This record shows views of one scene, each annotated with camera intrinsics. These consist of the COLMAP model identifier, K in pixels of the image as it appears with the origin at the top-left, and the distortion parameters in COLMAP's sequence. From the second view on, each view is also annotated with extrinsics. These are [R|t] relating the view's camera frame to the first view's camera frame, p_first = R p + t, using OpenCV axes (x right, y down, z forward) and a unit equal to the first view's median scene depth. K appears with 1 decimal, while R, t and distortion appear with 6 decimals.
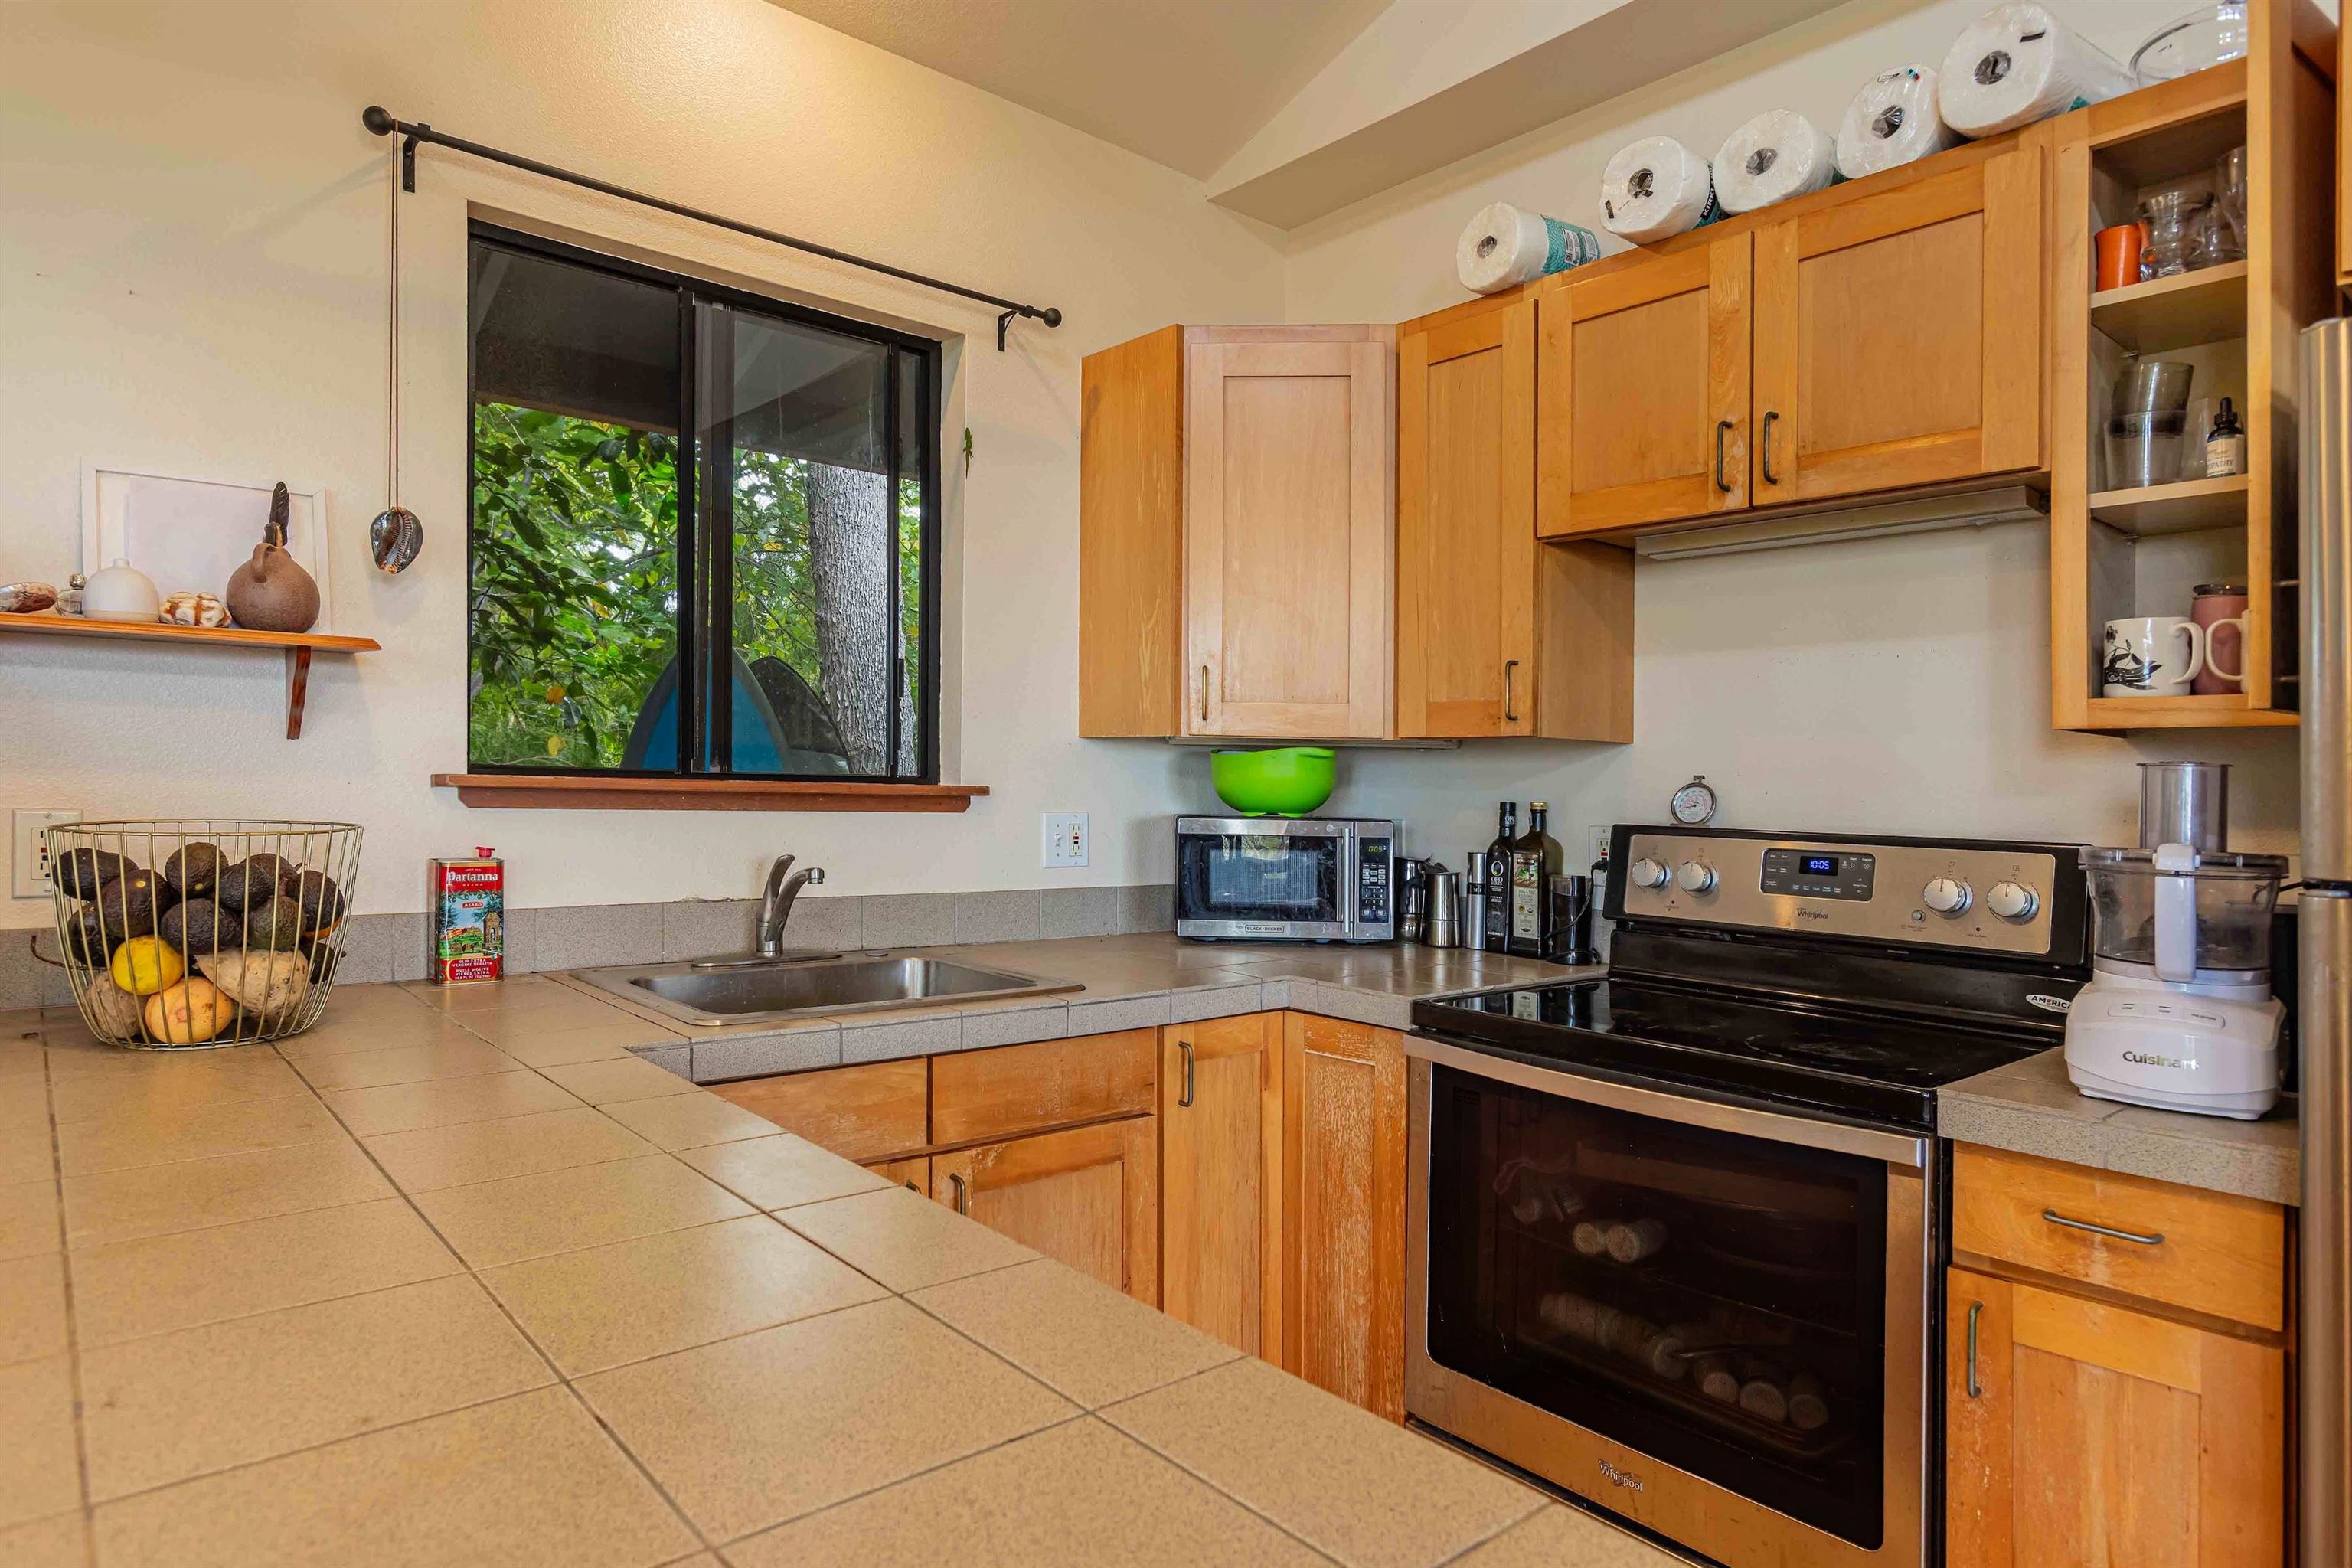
lens RADIAL K [[1403.3, 0, 1176.0], [0, 1403.3, 784.0], [0, 0, 1]] dist [-0.000836, 0.000241]
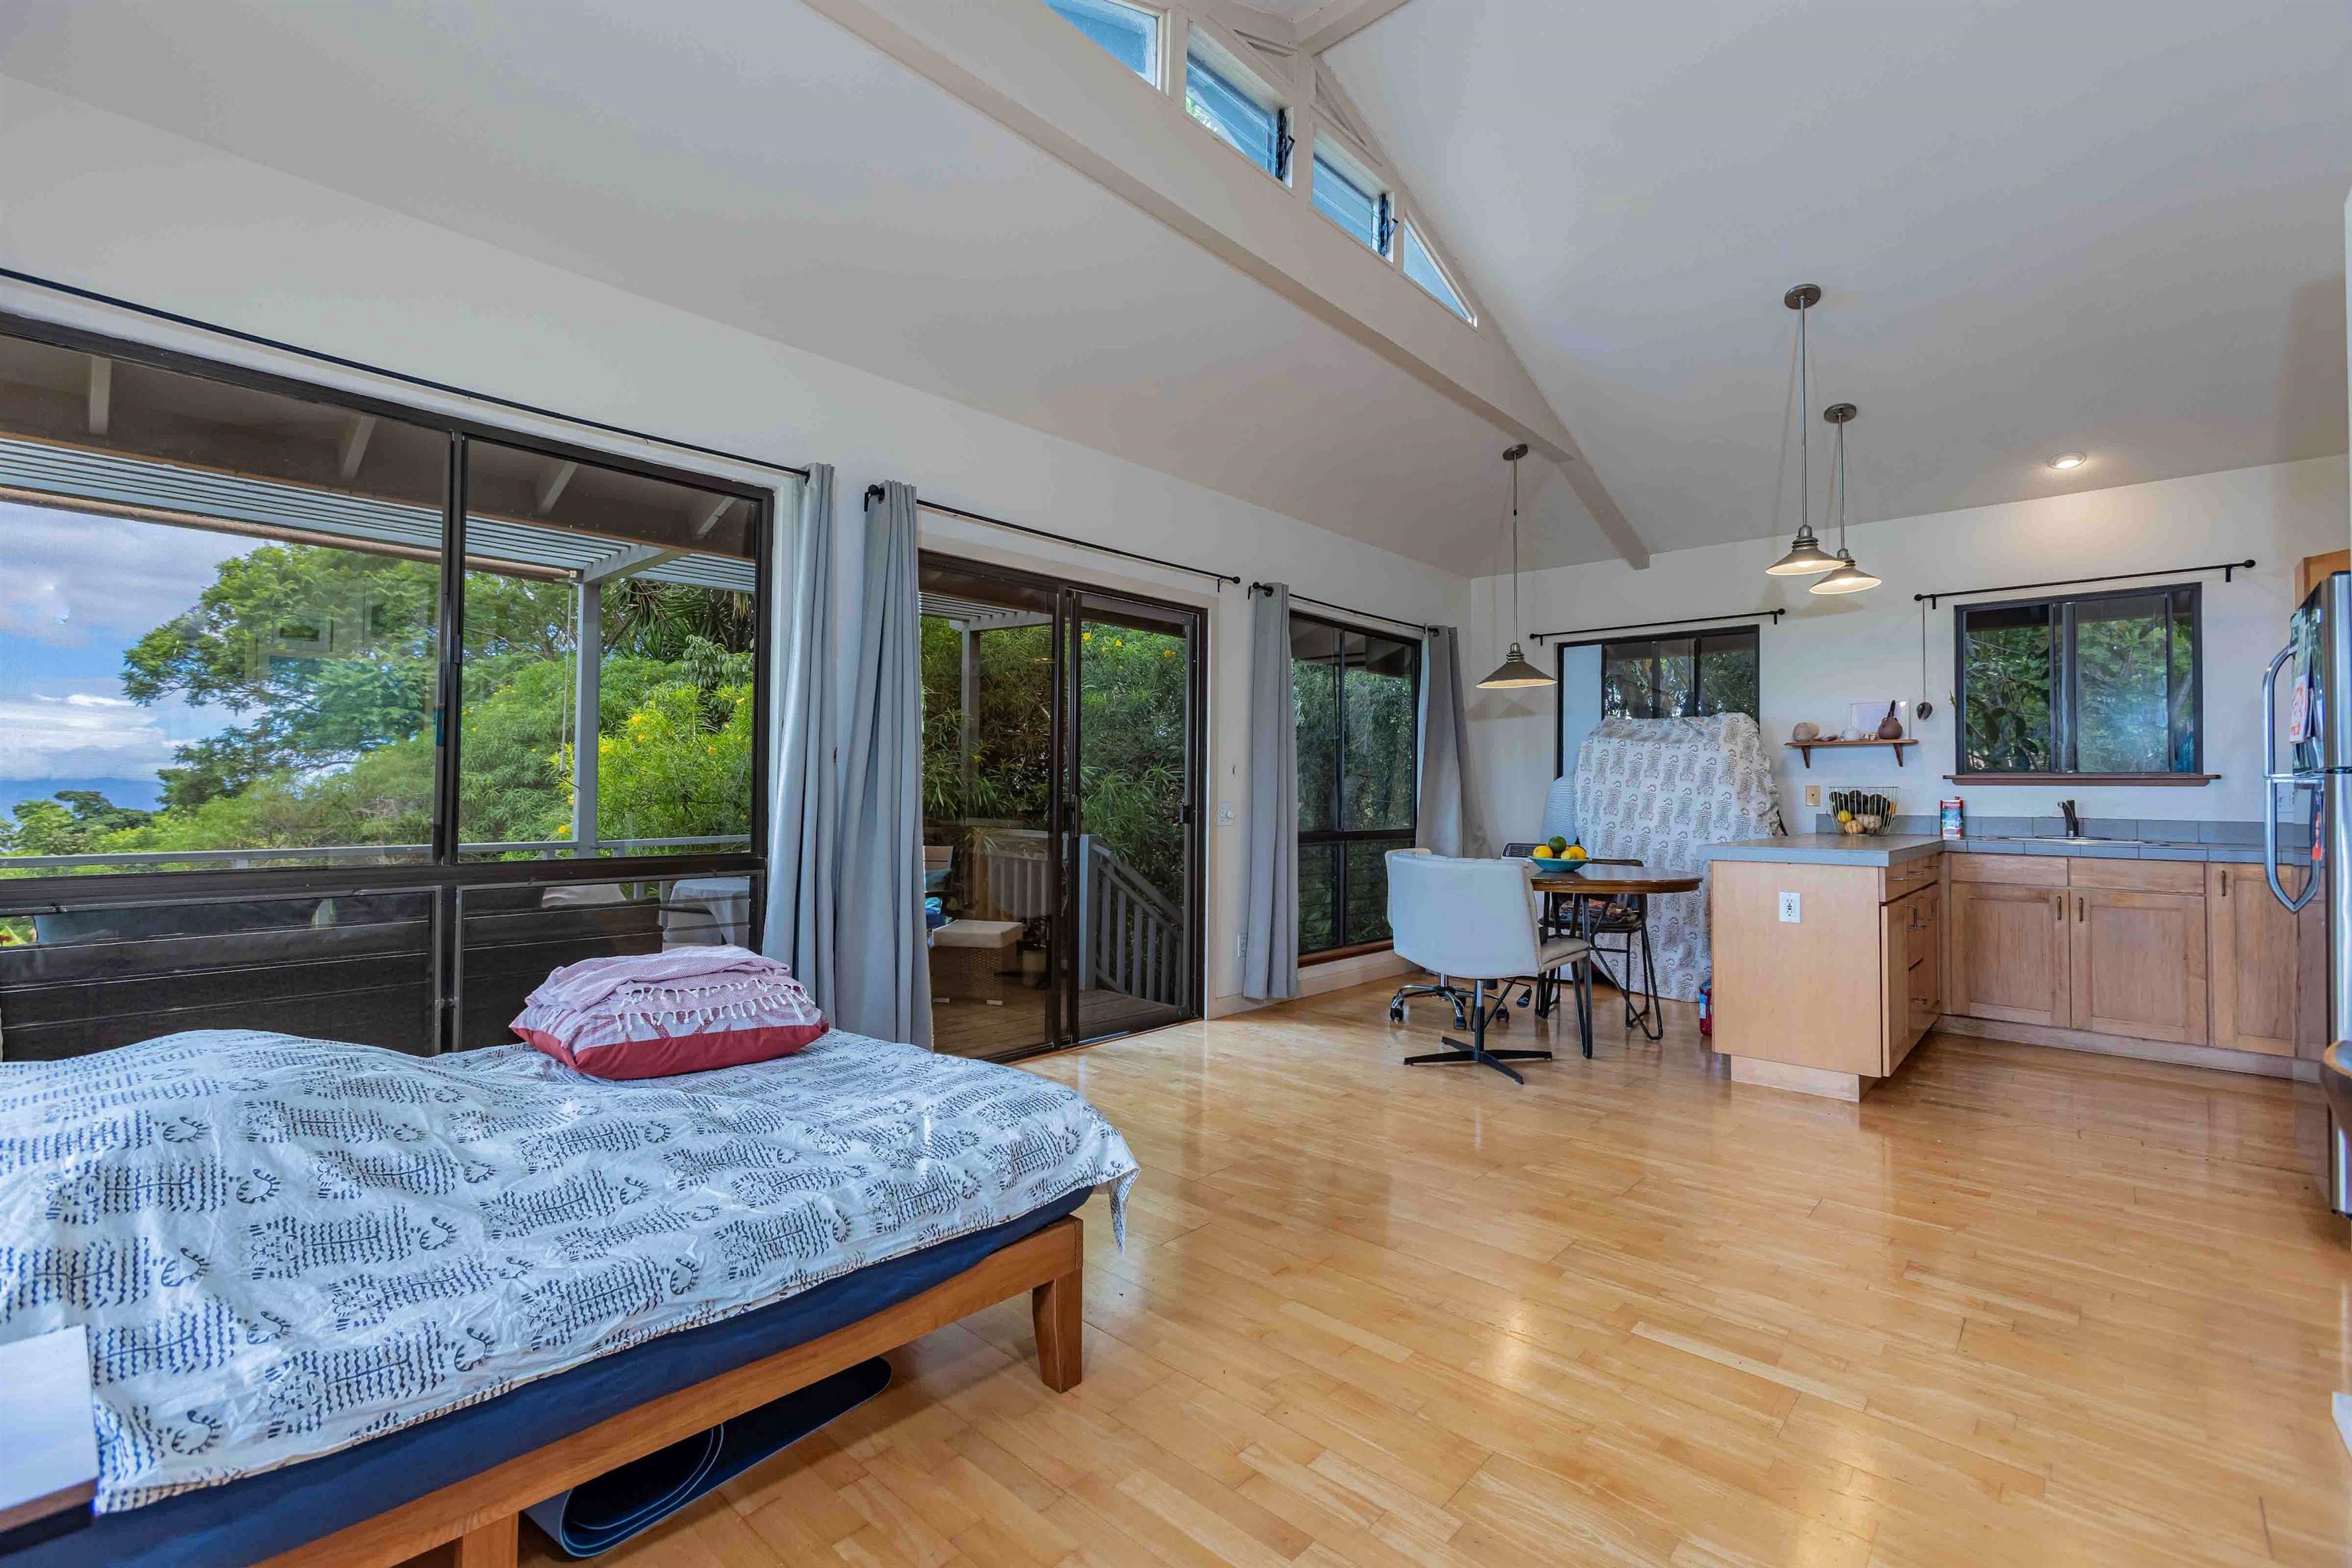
lens RADIAL K [[1030.3, 0, 1176.0], [0, 1030.3, 784.0], [0, 0, 1]] dist [0.003189, 0.000367]
pose [[0.133082, -0.030408, -0.990638, 1.829628], [-0.006119, 0.999485, -0.031502, 0.112781], [0.991086, 0.010254, 0.132827, -1.274046]]
